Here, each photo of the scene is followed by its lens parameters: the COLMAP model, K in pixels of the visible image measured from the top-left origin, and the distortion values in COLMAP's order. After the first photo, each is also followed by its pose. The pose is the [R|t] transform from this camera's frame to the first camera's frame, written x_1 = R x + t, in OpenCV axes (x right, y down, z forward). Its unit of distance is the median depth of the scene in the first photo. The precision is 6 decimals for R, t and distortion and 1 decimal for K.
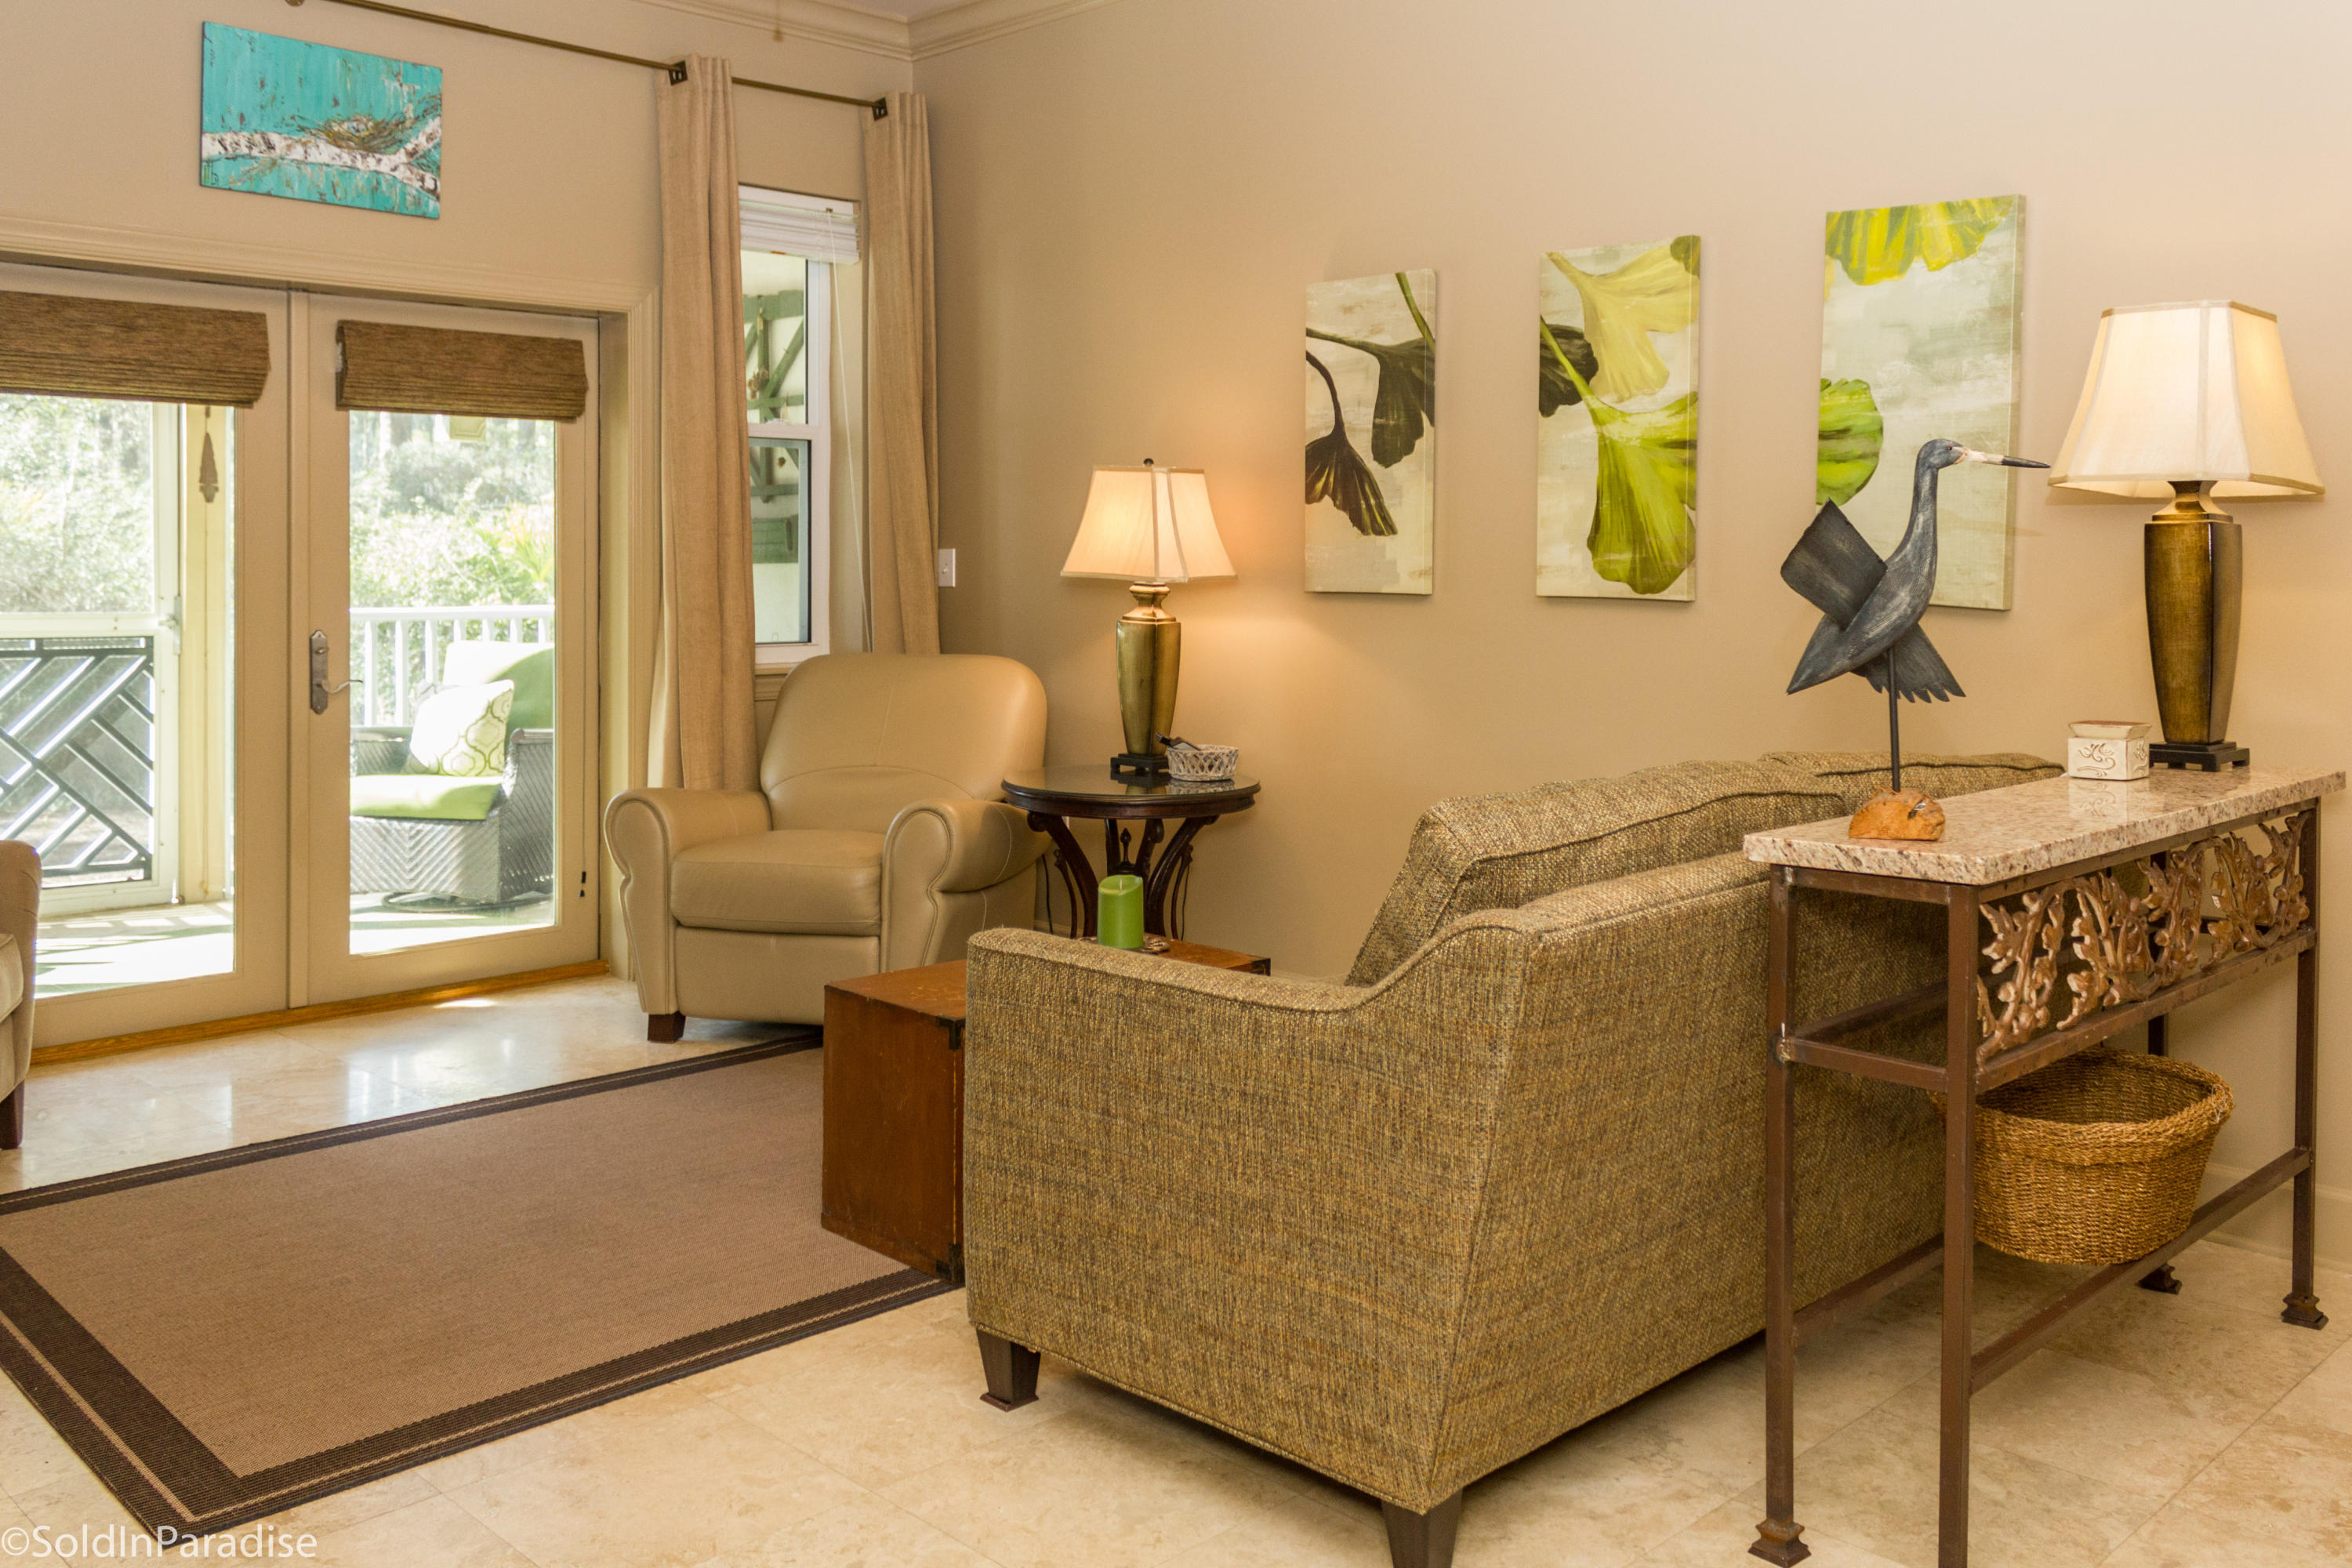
lens RADIAL K [[1924.5, 0, 1177.1], [0, 1924.5, 877.6], [0, 0, 1]] dist [0.032610, -0.008928]
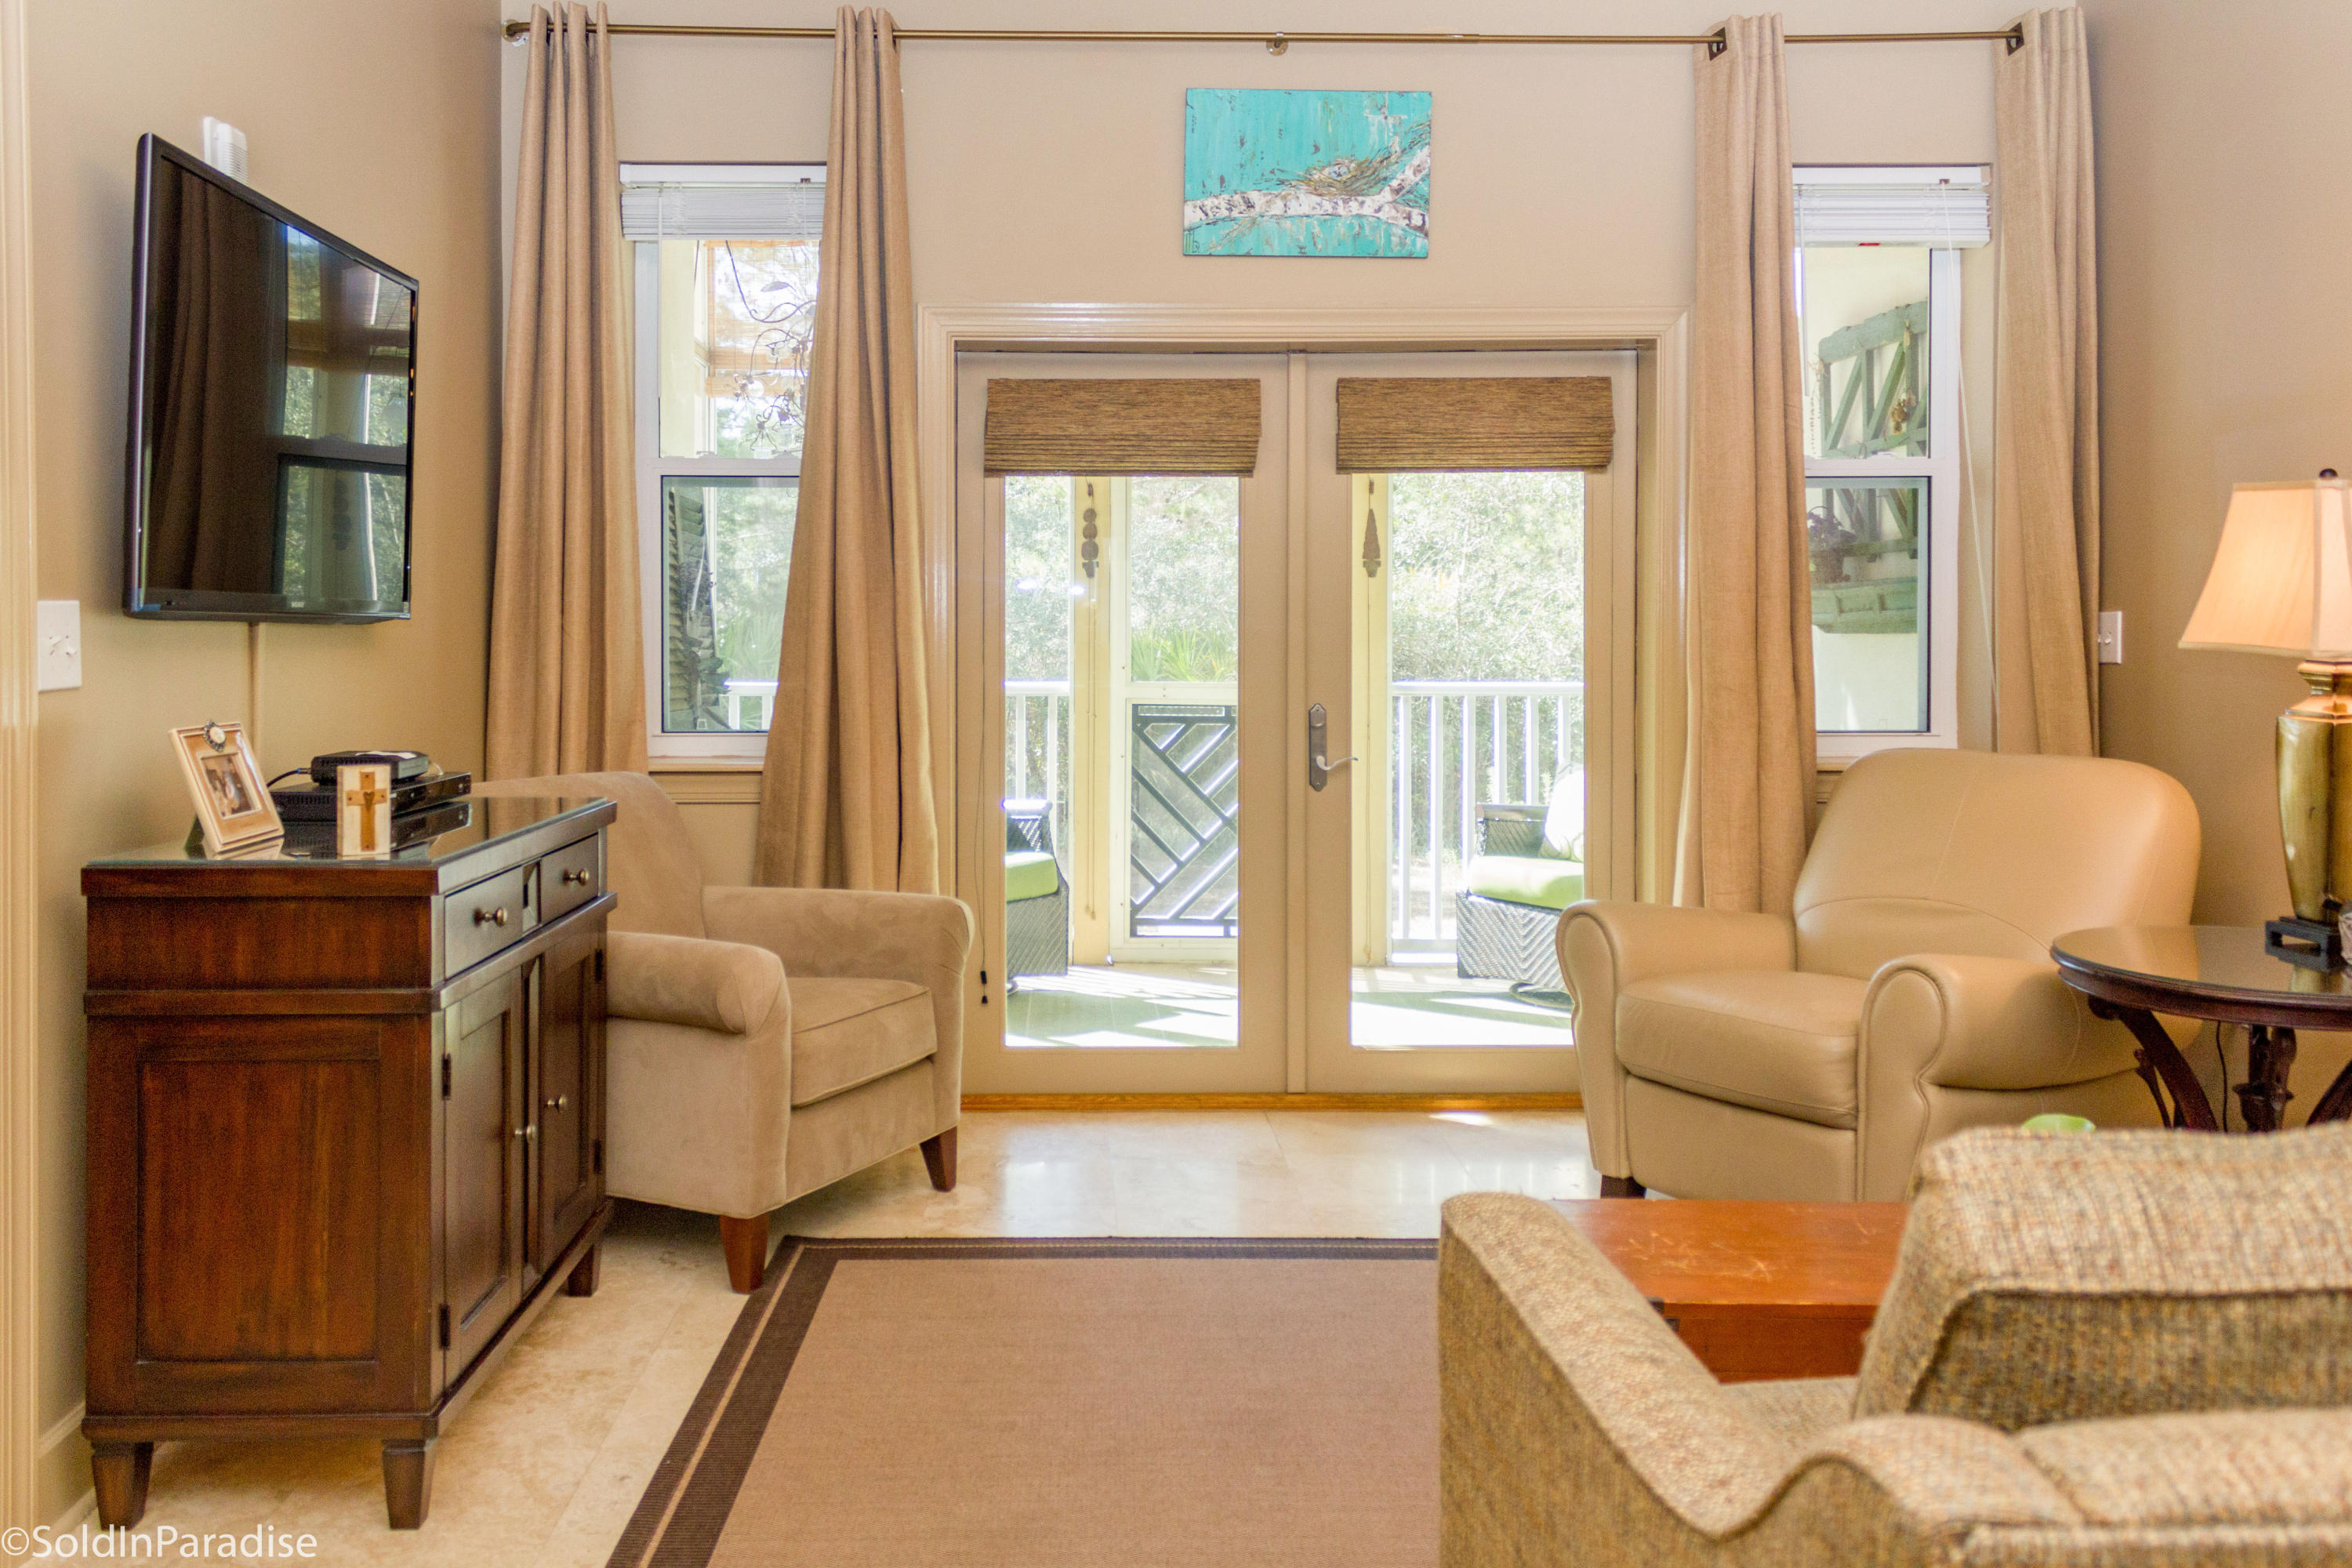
lens RADIAL K [[1911.1, 0, 1175.2], [0, 1911.1, 799.7], [0, 0, 1]] dist [0.058553, -0.091453]
pose [[0.721411, 0.058617, -0.690022, 0.159155], [-0.112437, 0.993104, -0.033189, -0.041921], [0.683318, 0.101527, 0.723027, 0.278193]]
